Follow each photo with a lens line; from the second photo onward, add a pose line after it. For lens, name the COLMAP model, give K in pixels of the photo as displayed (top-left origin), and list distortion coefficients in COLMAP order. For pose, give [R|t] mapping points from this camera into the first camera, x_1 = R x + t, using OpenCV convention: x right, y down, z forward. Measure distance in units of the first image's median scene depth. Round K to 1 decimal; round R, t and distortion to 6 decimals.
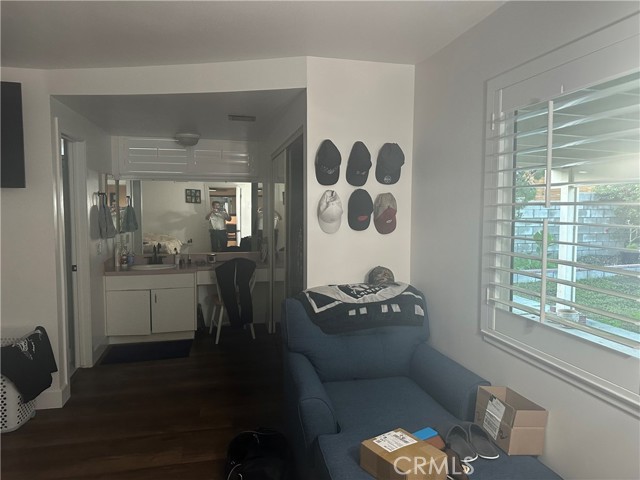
lens RADIAL K [[447.3, 0, 316.3], [0, 447.3, 240.0], [0, 0, 1]] dist [0.089557, -0.113184]
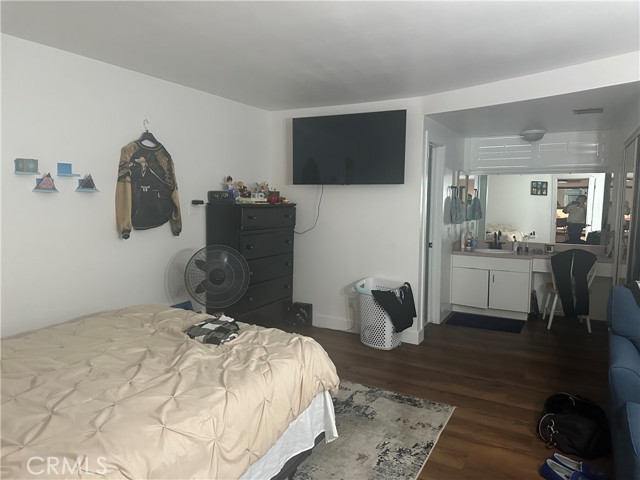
lens RADIAL K [[447.9, 0, 319.0], [0, 447.9, 230.0], [0, 0, 1]] dist [0.059958, -0.117042]
pose [[0.747268, 0.053345, -0.662378, 0.057622], [-0.057555, 0.998223, 0.015461, 0.014578], [0.662026, 0.026570, 0.749010, -0.131925]]
